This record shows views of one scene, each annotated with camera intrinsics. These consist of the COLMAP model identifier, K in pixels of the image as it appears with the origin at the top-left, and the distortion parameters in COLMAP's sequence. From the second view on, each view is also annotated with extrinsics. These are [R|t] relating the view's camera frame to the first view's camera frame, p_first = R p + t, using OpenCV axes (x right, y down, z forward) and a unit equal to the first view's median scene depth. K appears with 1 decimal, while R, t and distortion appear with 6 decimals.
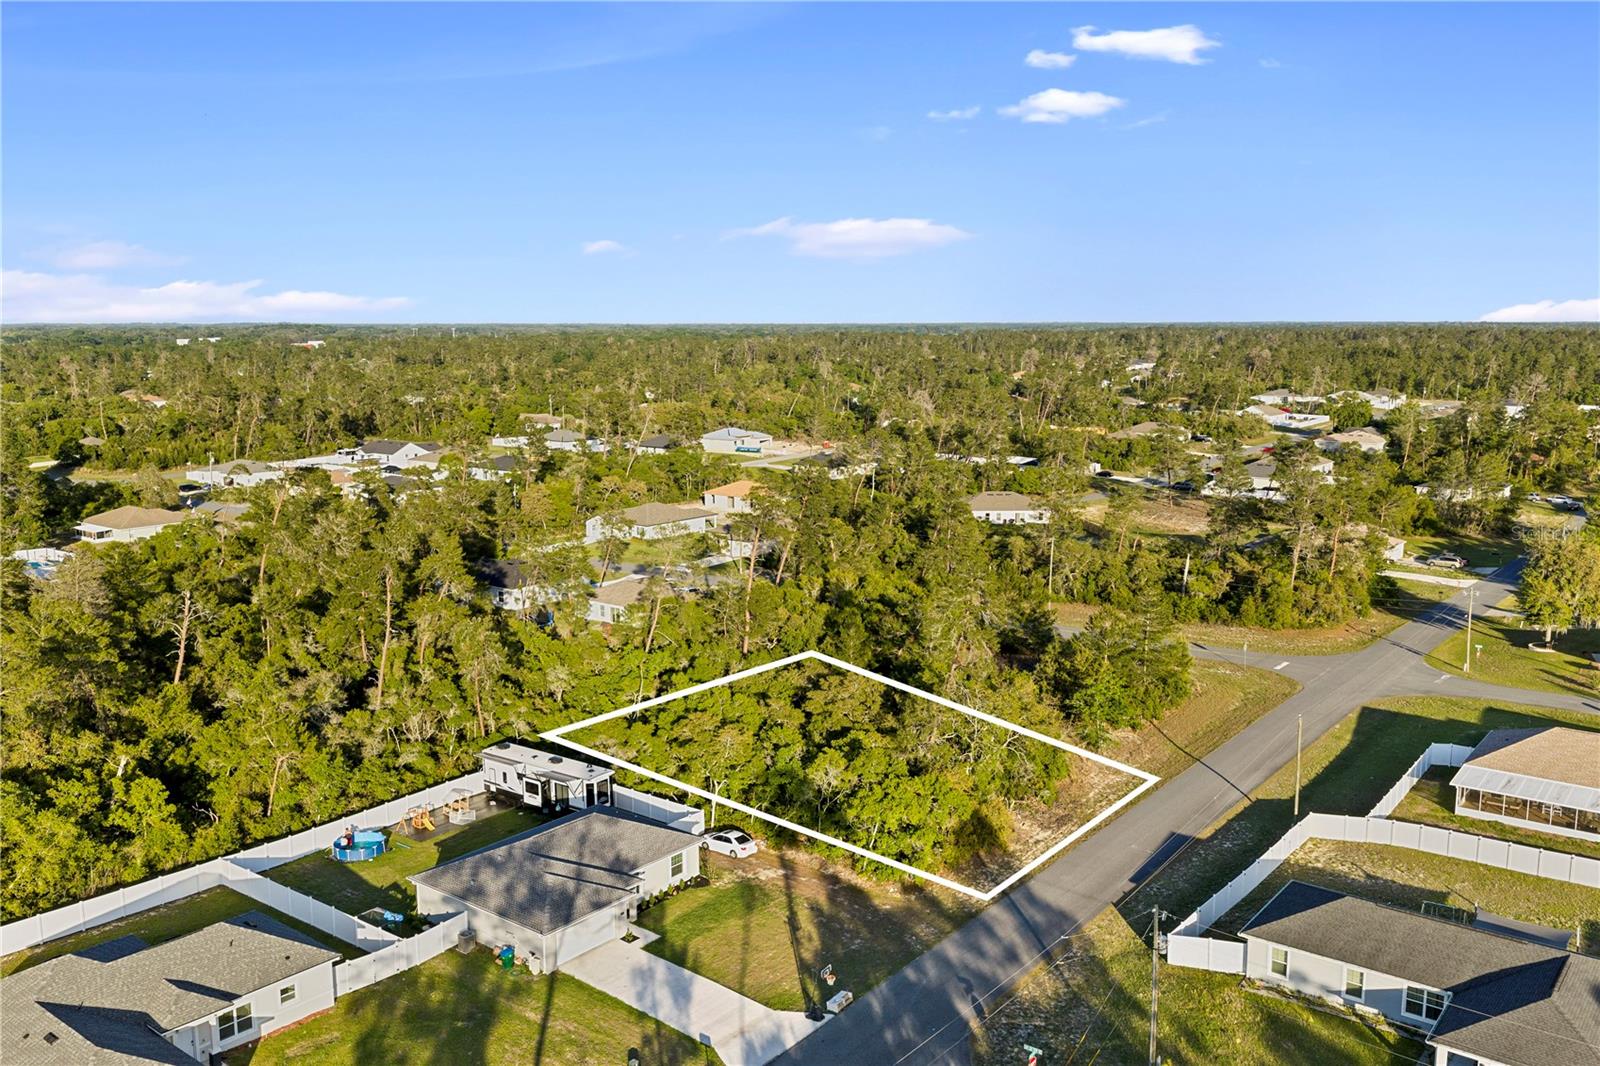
lens RADIAL K [[1325.8, 0, 801.6], [0, 1325.8, 529.4], [0, 0, 1]] dist [0.019787, -0.032158]
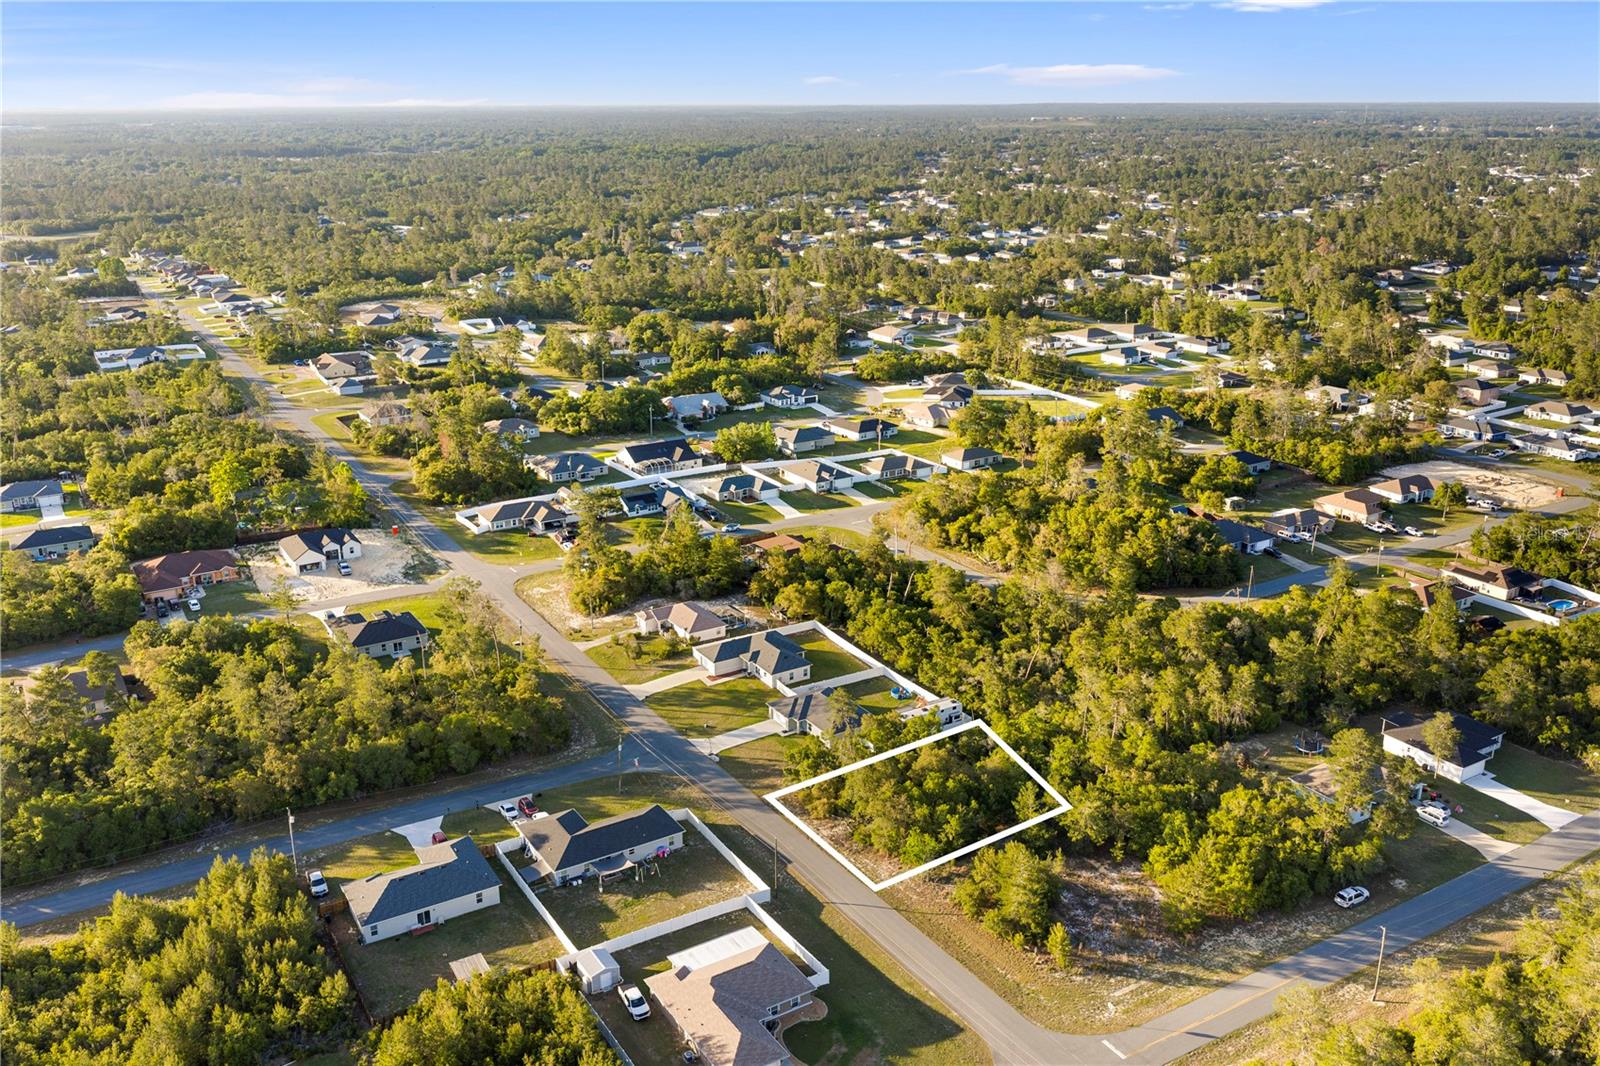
lens RADIAL K [[1320.9, 0, 800.0], [0, 1320.9, 533.0], [0, 0, 1]] dist [0.026927, -0.043452]
pose [[-0.339229, 0.297508, -0.892420, 1.780475], [-0.140494, 0.922010, 0.360777, -0.870059], [0.930153, 0.247765, -0.270974, 1.357203]]
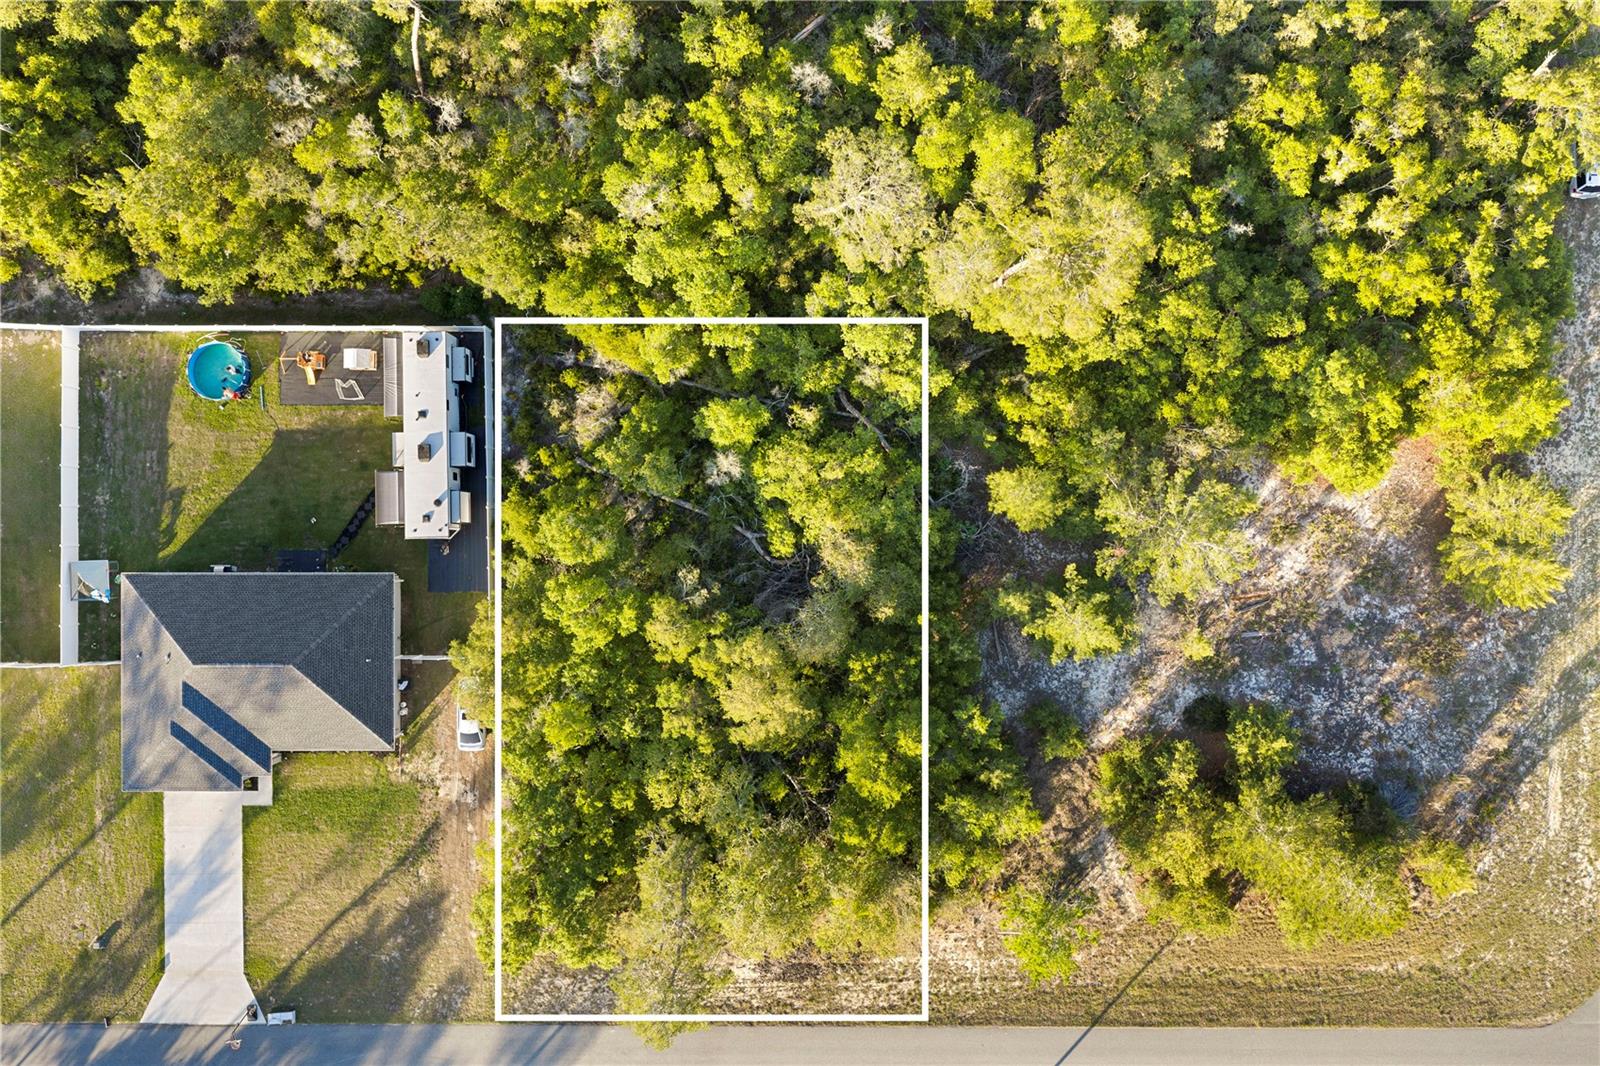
lens RADIAL K [[1325.8, 0, 801.6], [0, 1325.8, 529.4], [0, 0, 1]] dist [0.019787, -0.032158]
pose [[0.622314, 0.782768, -0.000113, -0.015736], [-0.116520, 0.092778, 0.988846, -0.617438], [0.774047, -0.615359, 0.148945, 1.049916]]
